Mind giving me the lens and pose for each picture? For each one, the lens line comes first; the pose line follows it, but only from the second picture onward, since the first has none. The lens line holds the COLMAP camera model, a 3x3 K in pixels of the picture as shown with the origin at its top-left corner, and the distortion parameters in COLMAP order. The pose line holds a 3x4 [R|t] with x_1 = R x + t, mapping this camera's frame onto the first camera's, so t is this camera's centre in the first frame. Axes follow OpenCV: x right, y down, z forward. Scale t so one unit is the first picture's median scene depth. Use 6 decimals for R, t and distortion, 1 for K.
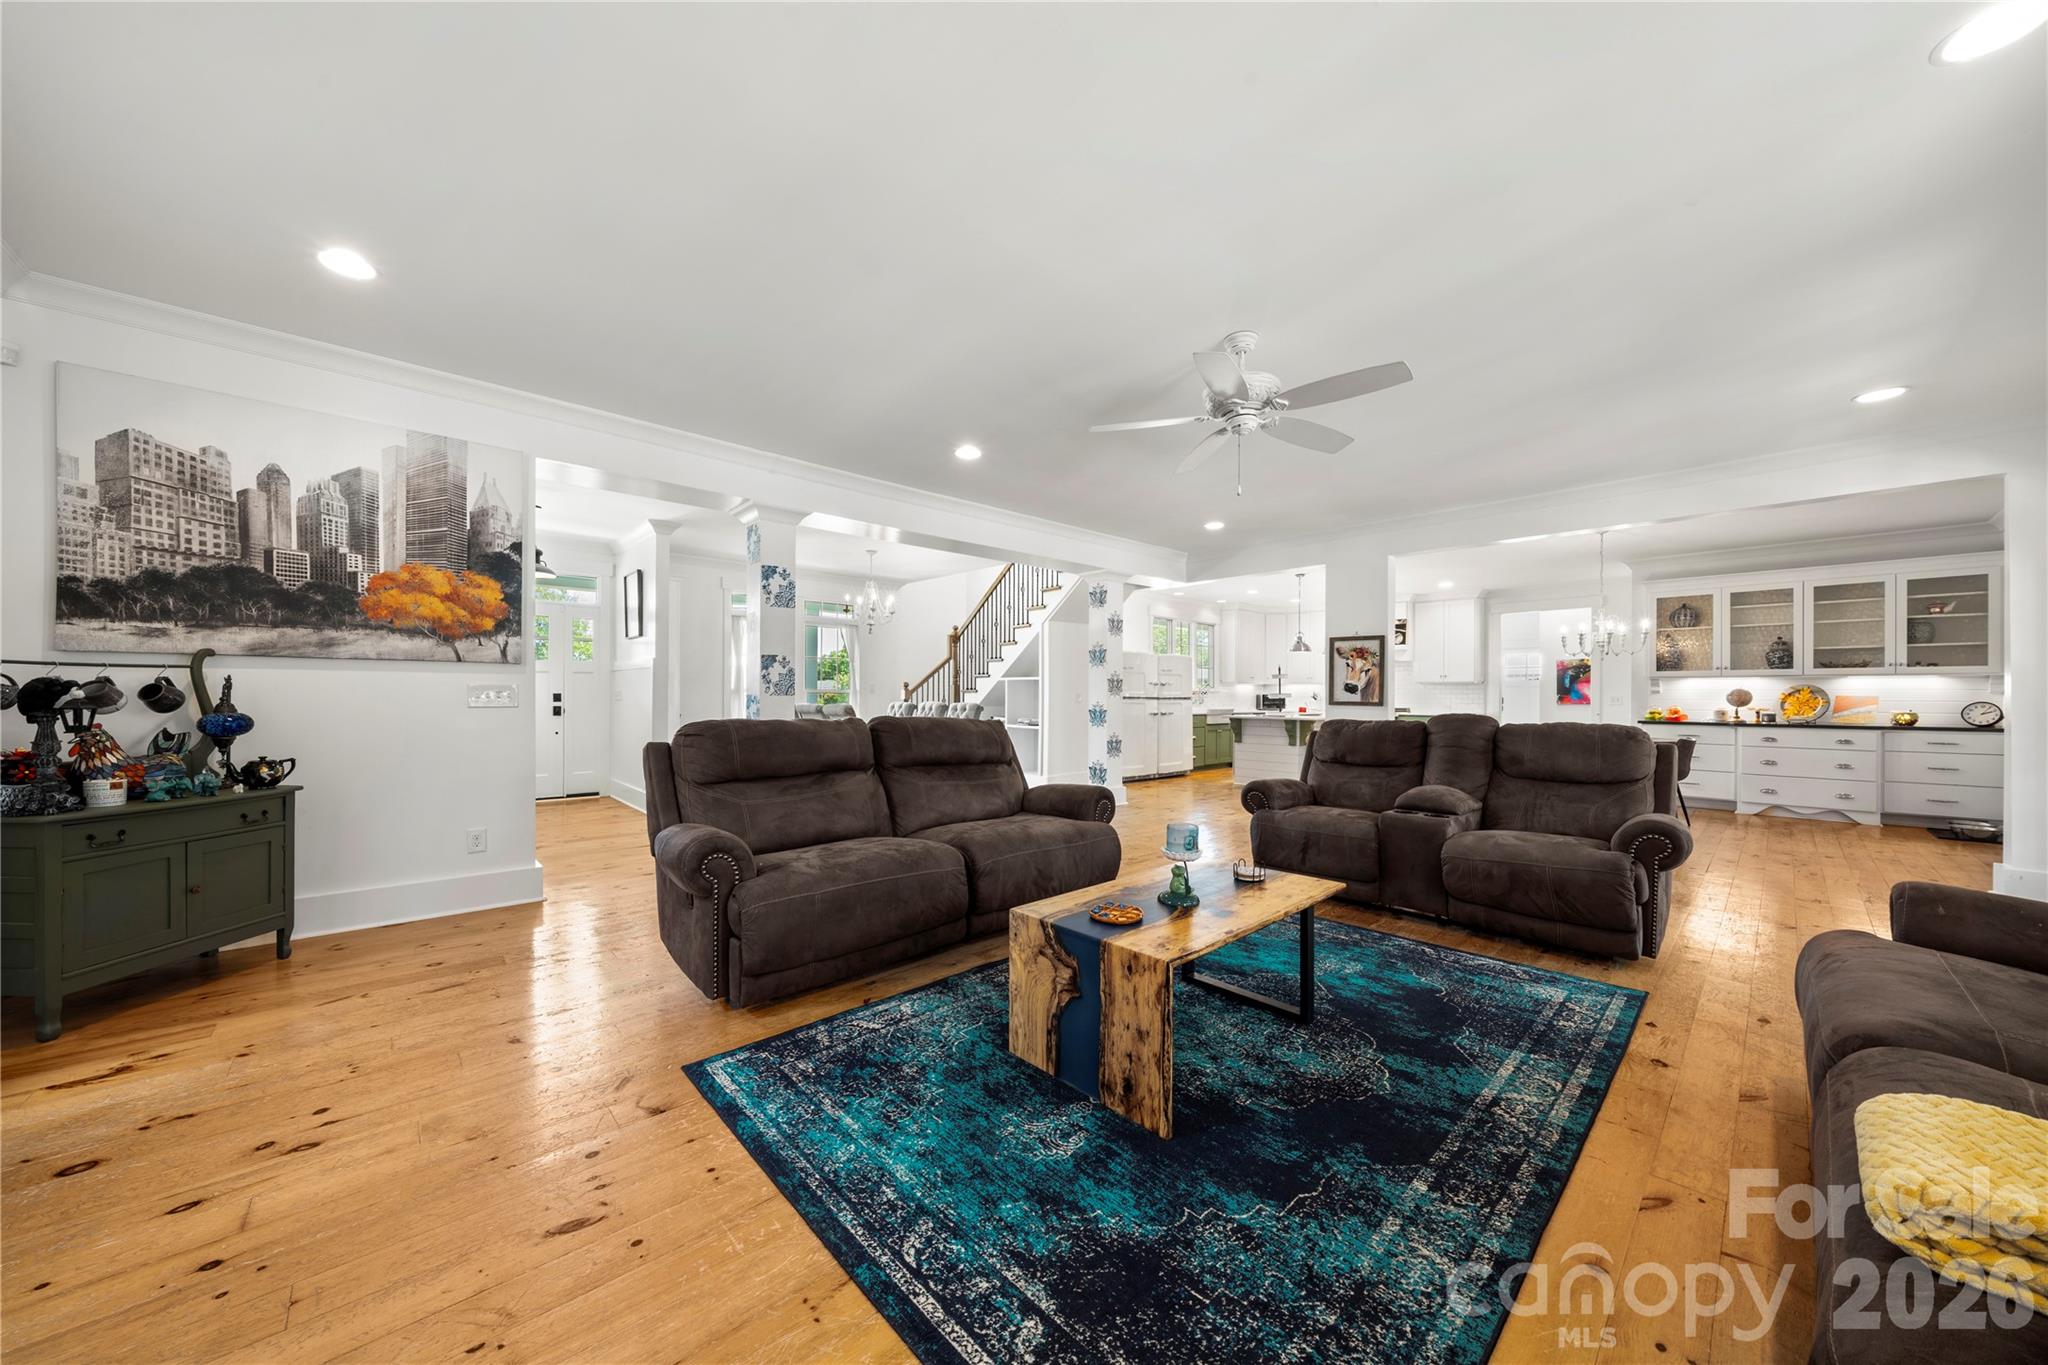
lens RADIAL K [[682.0, 0, 1026.9], [0, 682.0, 698.2], [0, 0, 1]] dist [-0.000569, -0.001164]
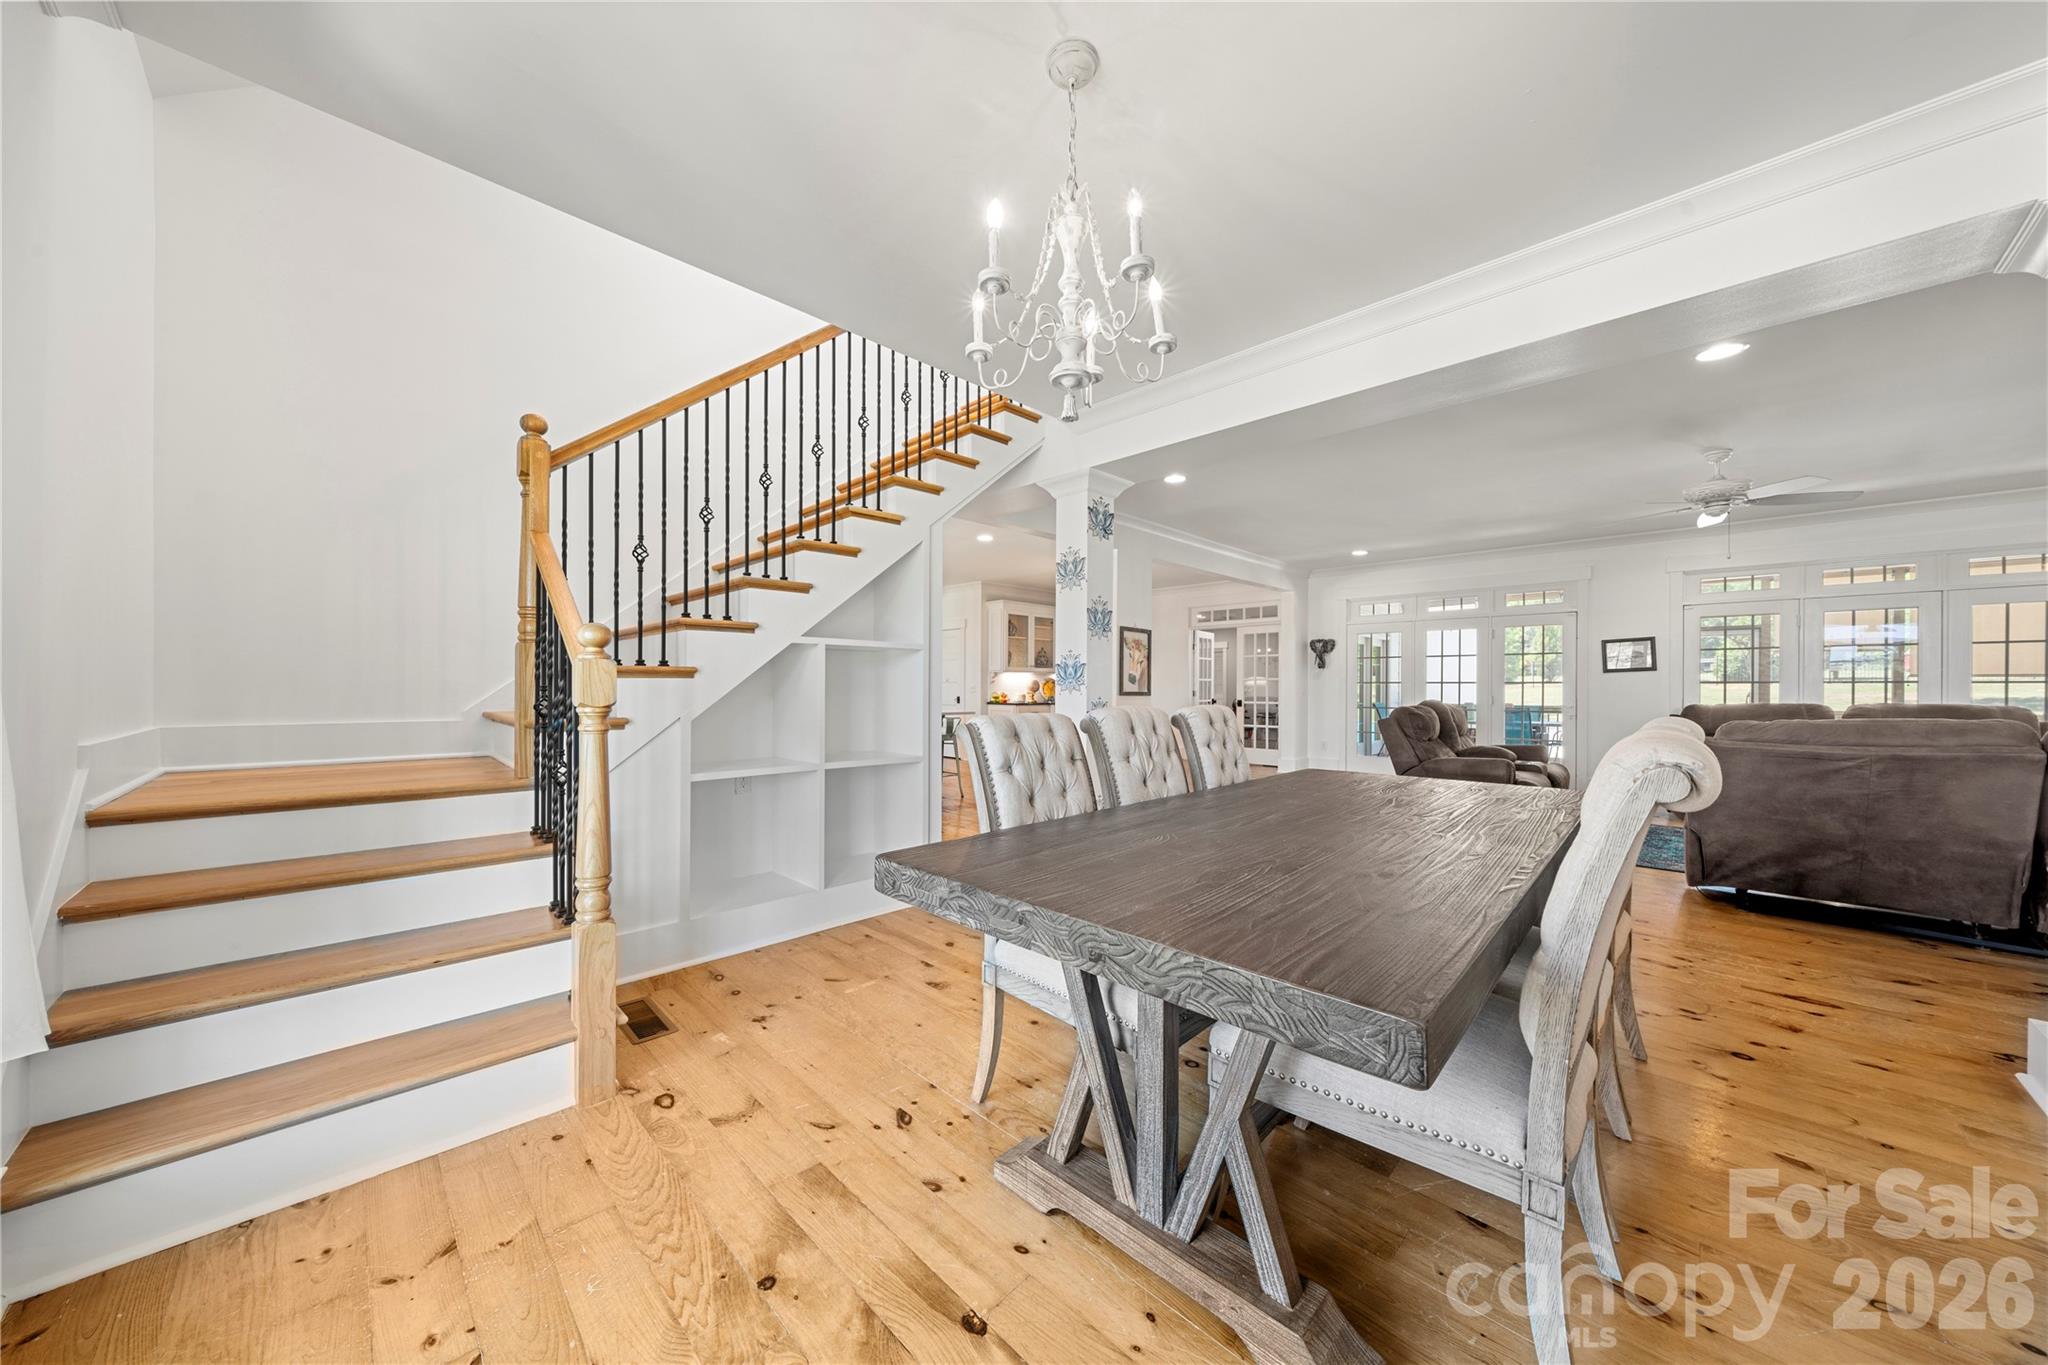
lens RADIAL K [[691.7, 0, 1027.2], [0, 691.7, 670.0], [0, 0, 1]] dist [0.000909, -0.003322]
pose [[-0.033934, 0.016352, 0.999290, -0.550476], [-0.001886, 0.999863, -0.016425, -0.010334], [-0.999422, -0.002442, -0.033898, 1.194559]]
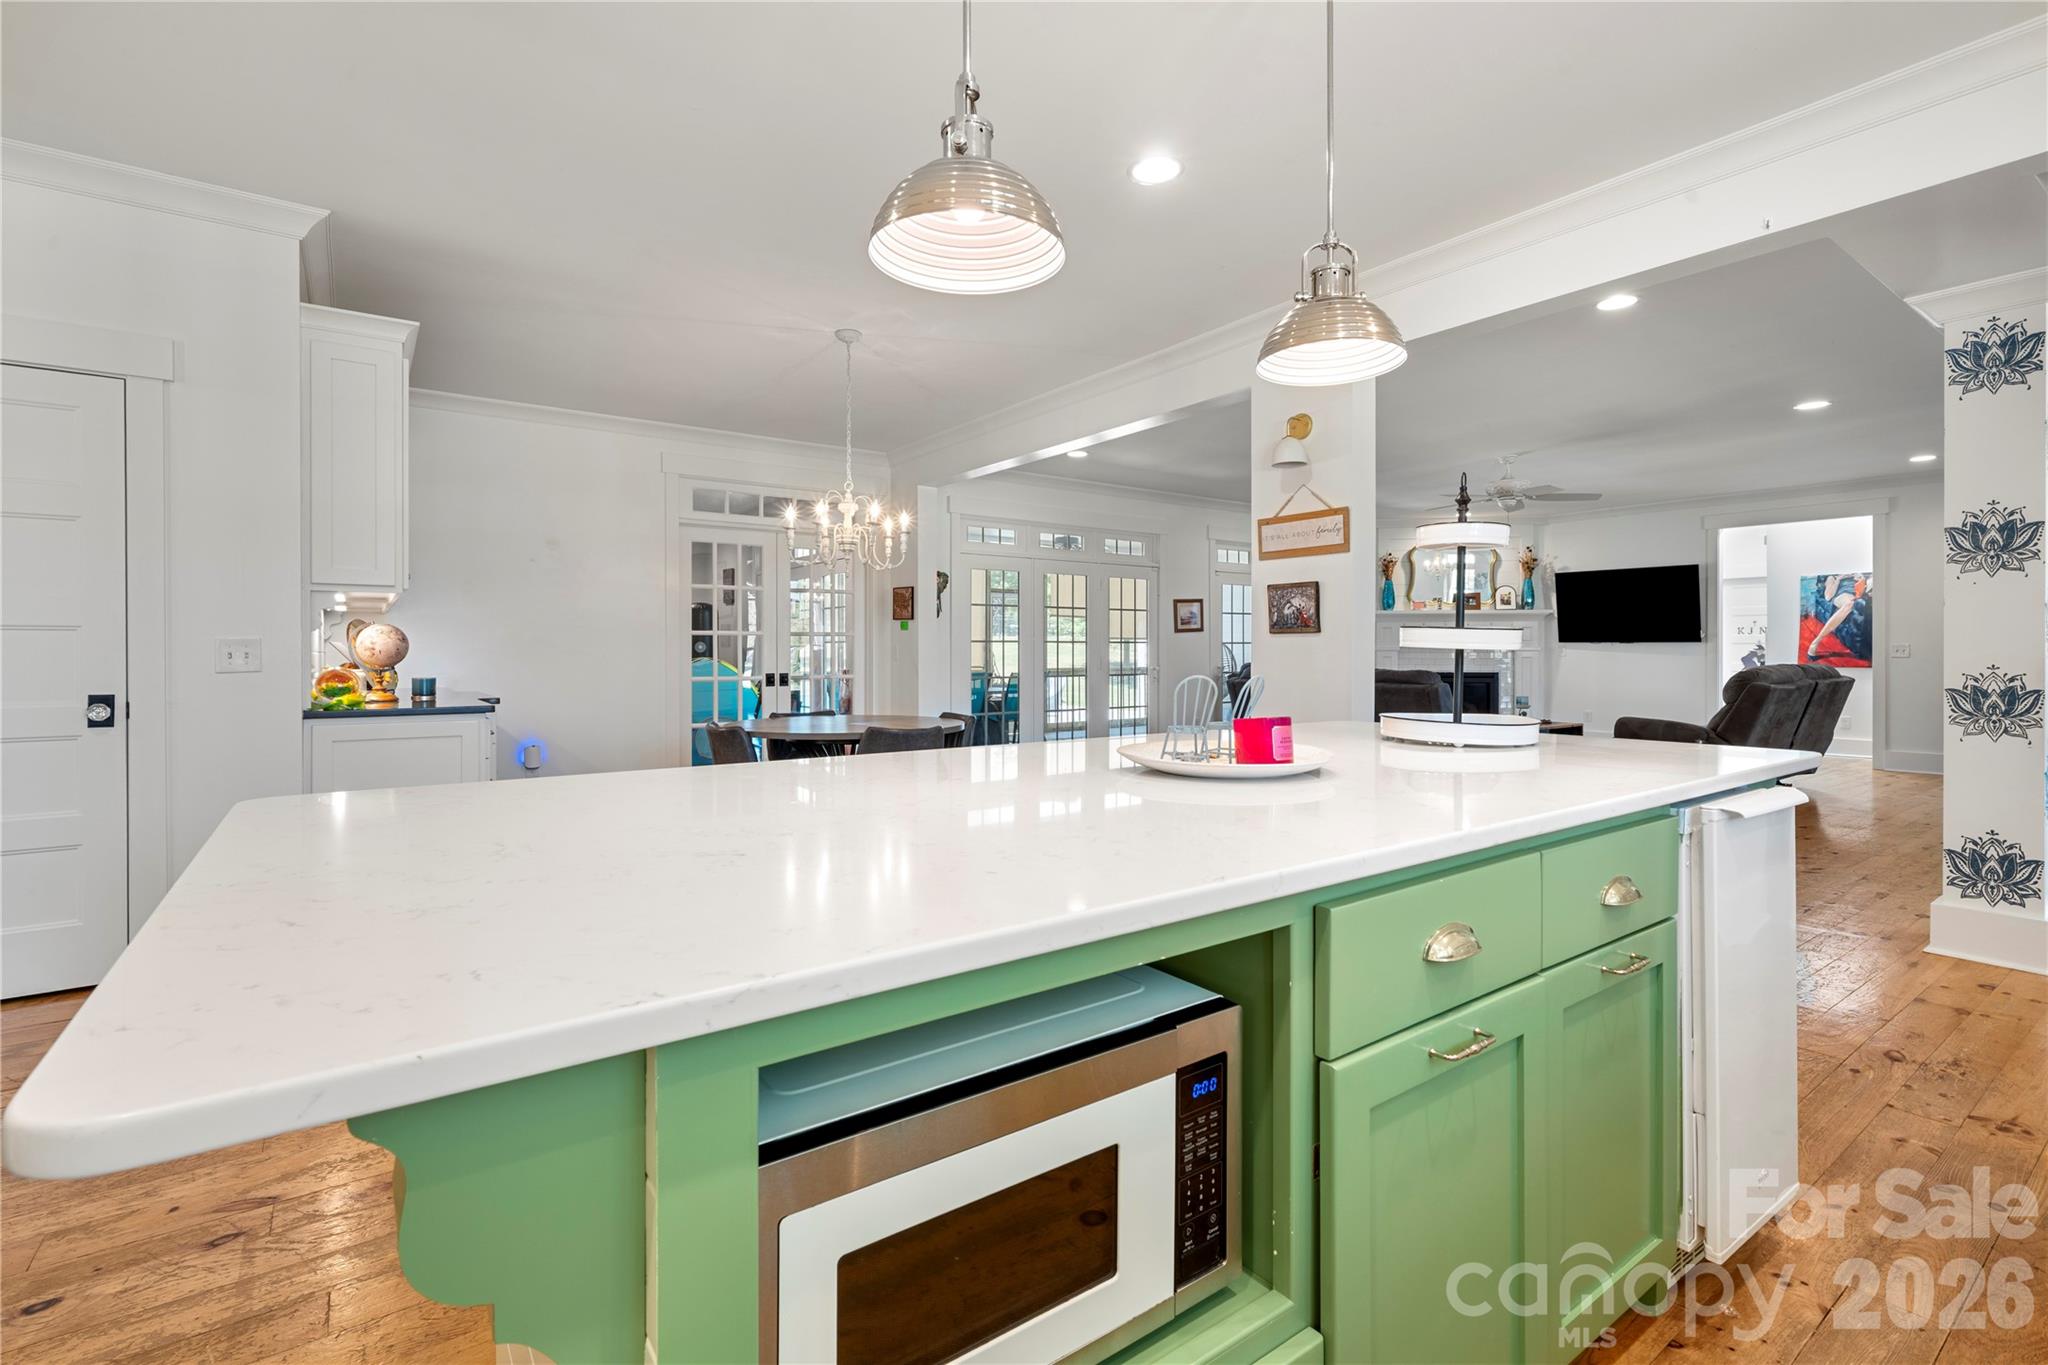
lens RADIAL K [[934.0, 0, 1023.9], [0, 934.0, 656.2], [0, 0, 1]] dist [0.002577, 0.000300]
pose [[-0.993300, -0.004270, 0.115484, 0.626033], [-0.003374, 0.999963, 0.007950, -0.000165], [-0.115514, 0.007507, -0.993277, 1.728859]]
